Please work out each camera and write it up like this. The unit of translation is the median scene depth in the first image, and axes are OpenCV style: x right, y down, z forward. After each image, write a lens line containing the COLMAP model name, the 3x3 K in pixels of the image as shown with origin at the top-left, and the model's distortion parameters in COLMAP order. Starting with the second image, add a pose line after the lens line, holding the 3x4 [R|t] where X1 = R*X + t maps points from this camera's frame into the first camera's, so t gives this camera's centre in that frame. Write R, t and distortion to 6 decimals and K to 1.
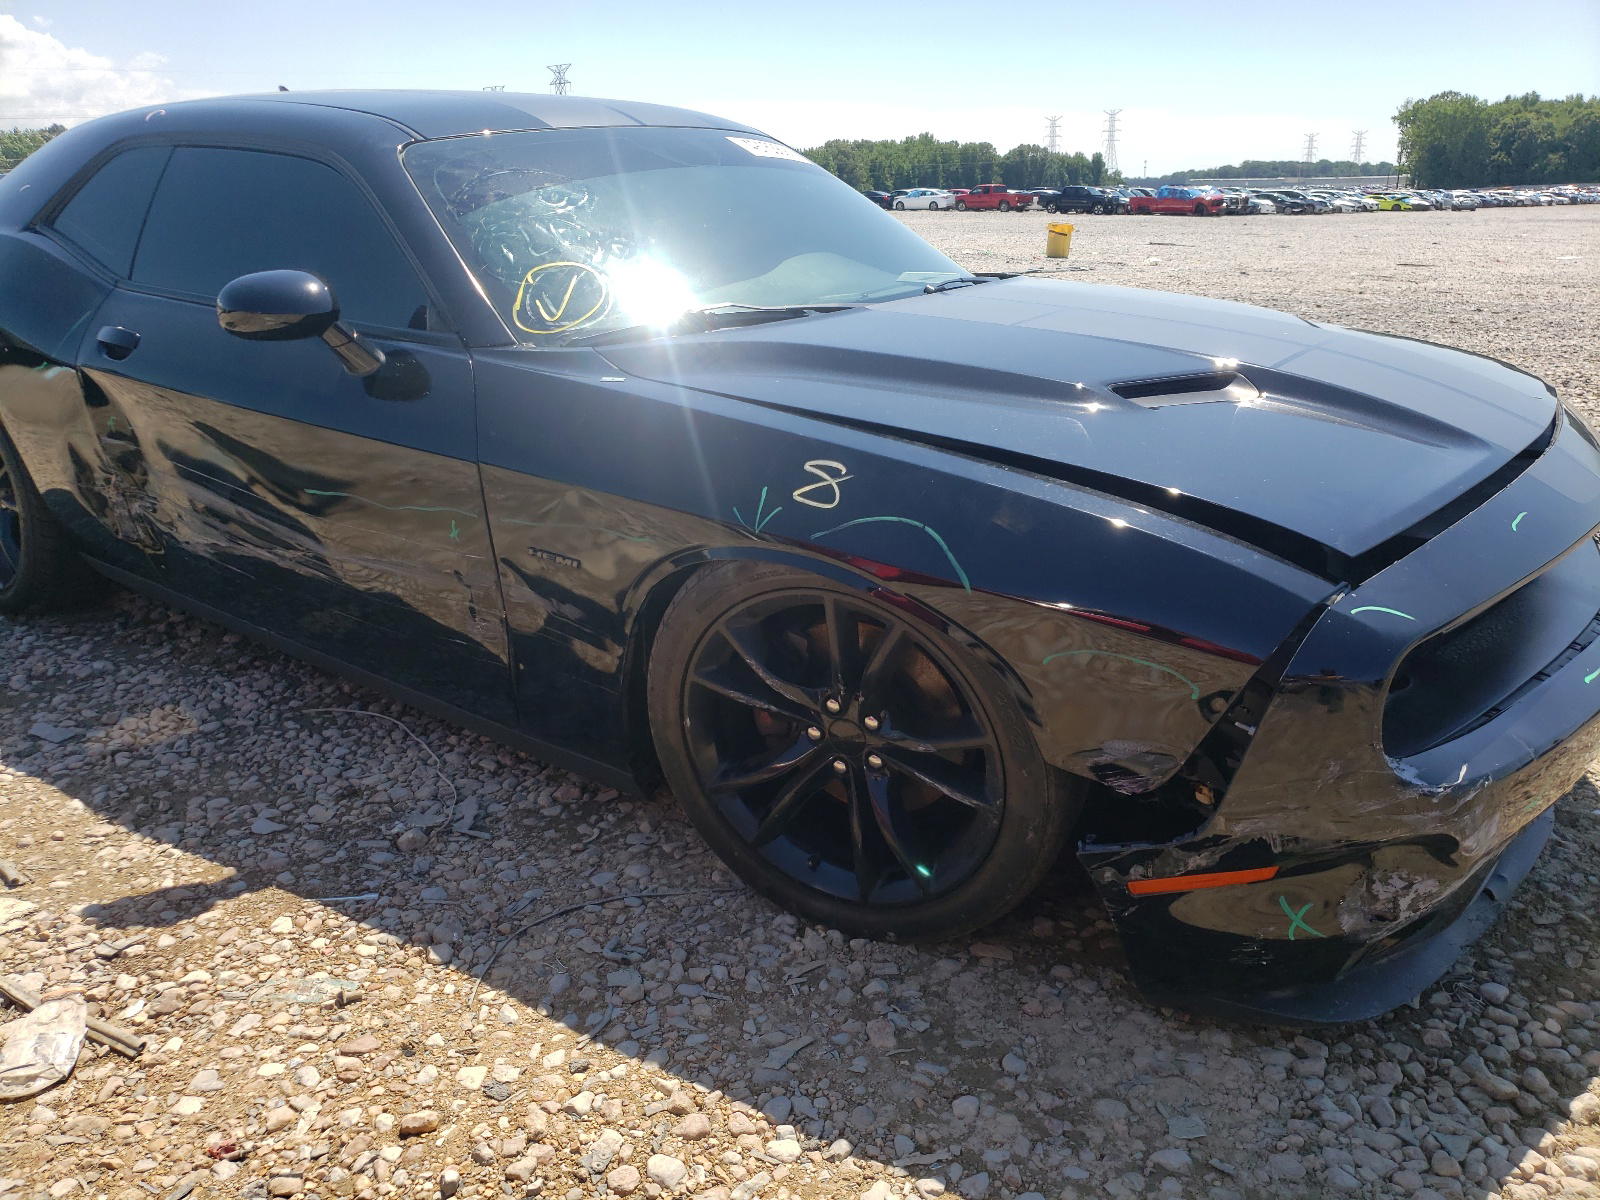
lens RADIAL K [[1261.2, 0, 800.0], [0, 1261.2, 600.0], [0, 0, 1]] dist [0.034924, -0.013957]
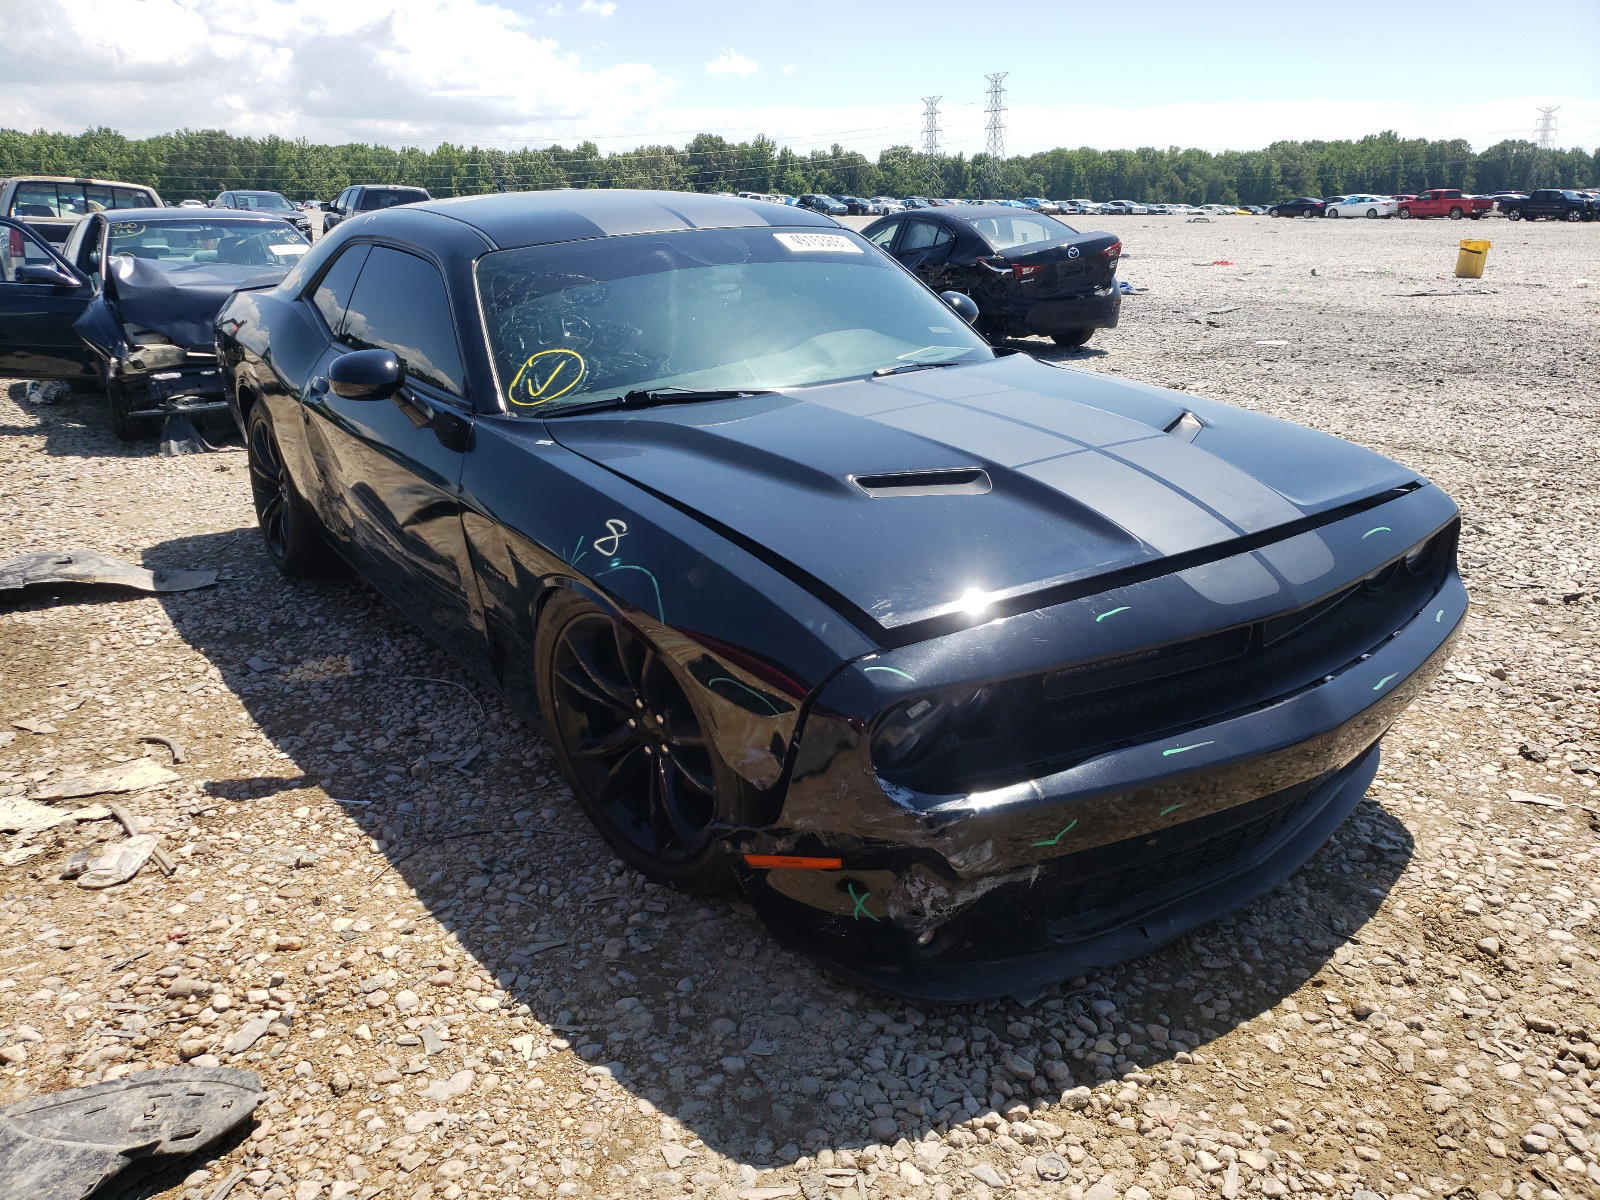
lens RADIAL K [[1261.2, 0, 800.0], [0, 1261.2, 600.0], [0, 0, 1]] dist [0.034924, -0.013957]
pose [[0.944938, 0.090215, -0.314569, 0.568028], [-0.091130, 0.995769, 0.011829, -0.052746], [0.314305, 0.017489, 0.949161, -0.194773]]
